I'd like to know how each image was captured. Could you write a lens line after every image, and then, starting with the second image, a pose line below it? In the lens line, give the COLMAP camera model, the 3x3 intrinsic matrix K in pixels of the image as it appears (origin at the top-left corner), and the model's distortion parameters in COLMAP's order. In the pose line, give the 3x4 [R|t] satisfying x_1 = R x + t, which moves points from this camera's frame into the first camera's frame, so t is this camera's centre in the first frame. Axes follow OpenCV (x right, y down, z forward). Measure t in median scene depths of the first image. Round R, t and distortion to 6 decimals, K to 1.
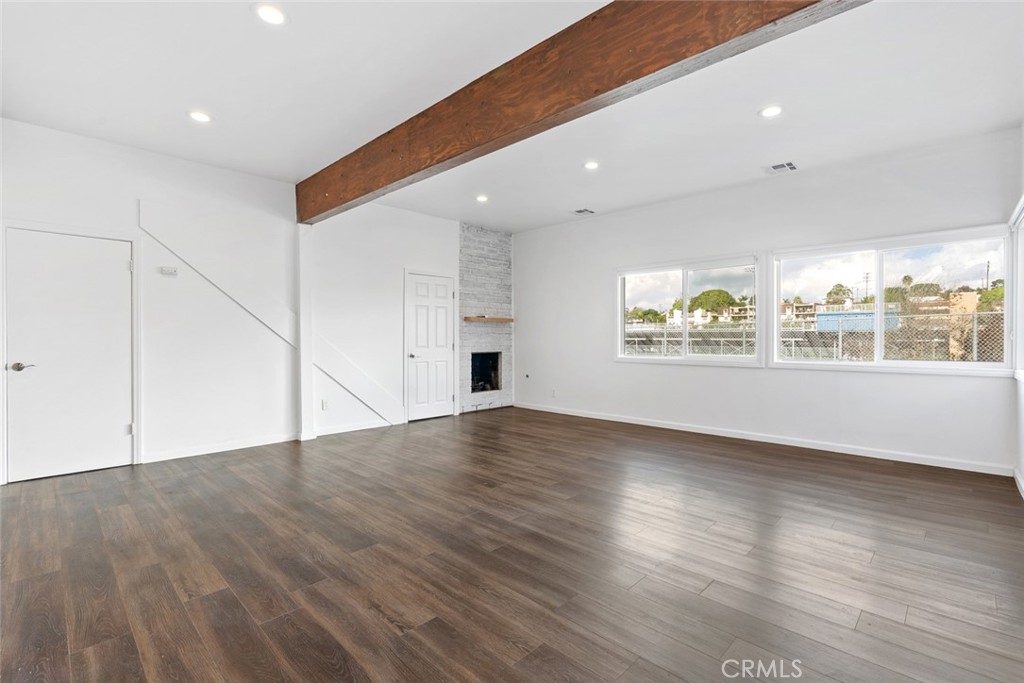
lens RADIAL K [[465.1, 0, 518.6], [0, 465.1, 343.2], [0, 0, 1]] dist [-0.010286, 0.000040]
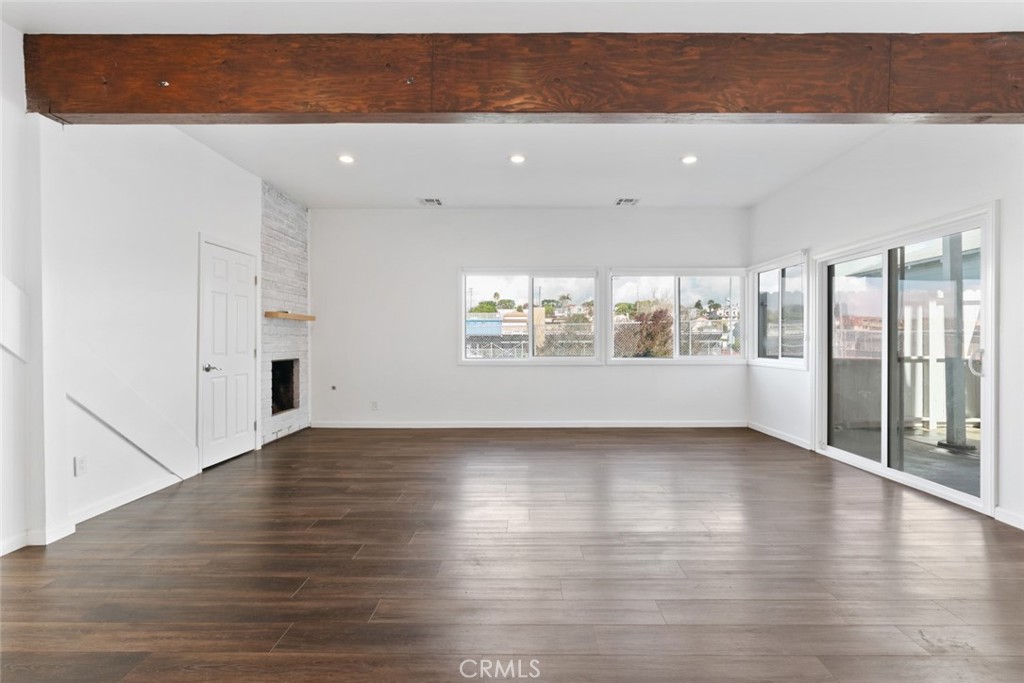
lens RADIAL K [[465.1, 0, 518.4], [0, 465.1, 341.8], [0, 0, 1]] dist [-0.010286, 0.000040]
pose [[0.725711, -0.003398, 0.687991, -0.367256], [0.009589, 0.999941, -0.005177, -0.002730], [-0.687933, 0.010354, 0.725700, 0.231310]]
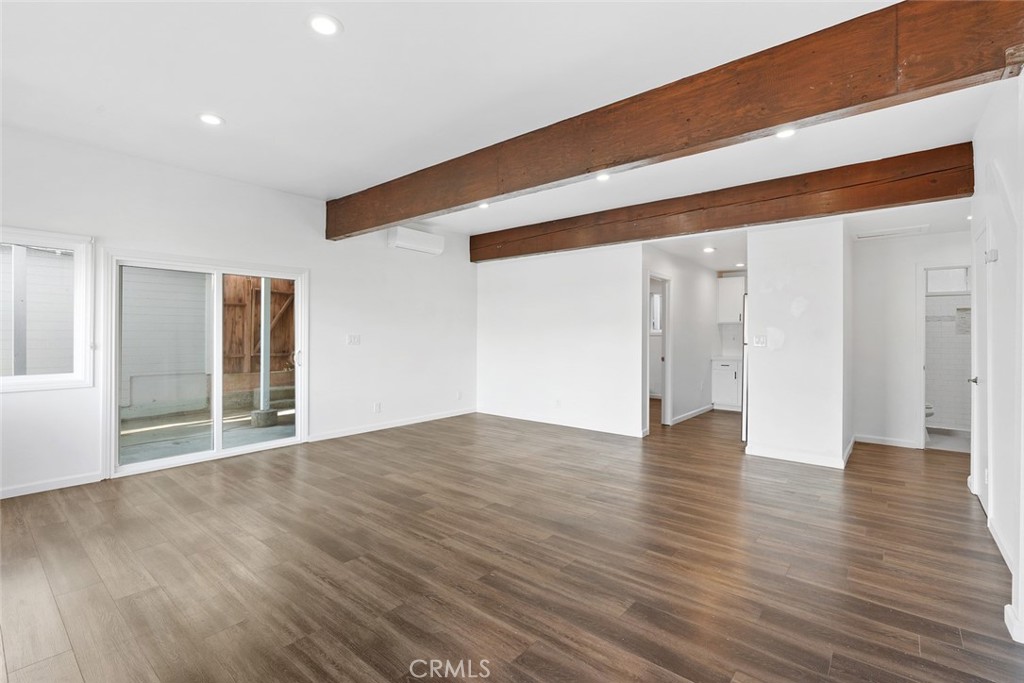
lens RADIAL K [[465.1, 0, 515.7], [0, 465.1, 331.9], [0, 0, 1]] dist [-0.010286, 0.000040]
pose [[-0.997312, -0.000828, -0.073267, -0.015501], [-0.001714, 0.999926, 0.012031, -0.037549], [0.073252, 0.012124, -0.997240, 1.133355]]
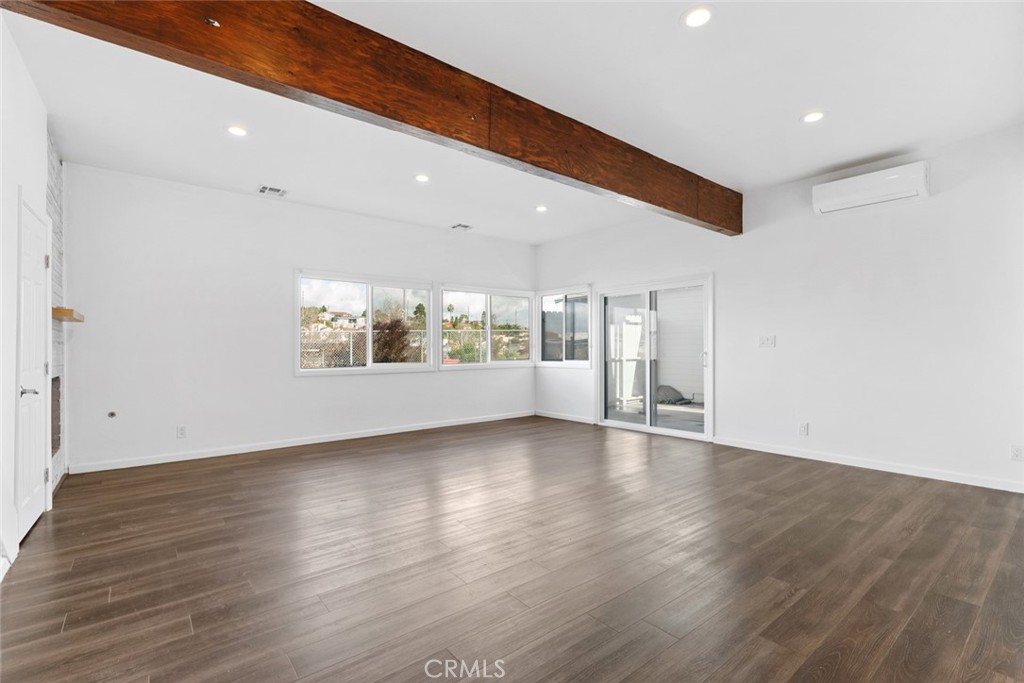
lens RADIAL K [[465.1, 0, 519.7], [0, 465.1, 351.5], [0, 0, 1]] dist [-0.010286, 0.000040]
pose [[0.117965, -0.009311, 0.992974, -0.612386], [0.017599, 0.999819, 0.007285, -0.006278], [-0.992862, 0.016616, 0.118107, 0.499563]]
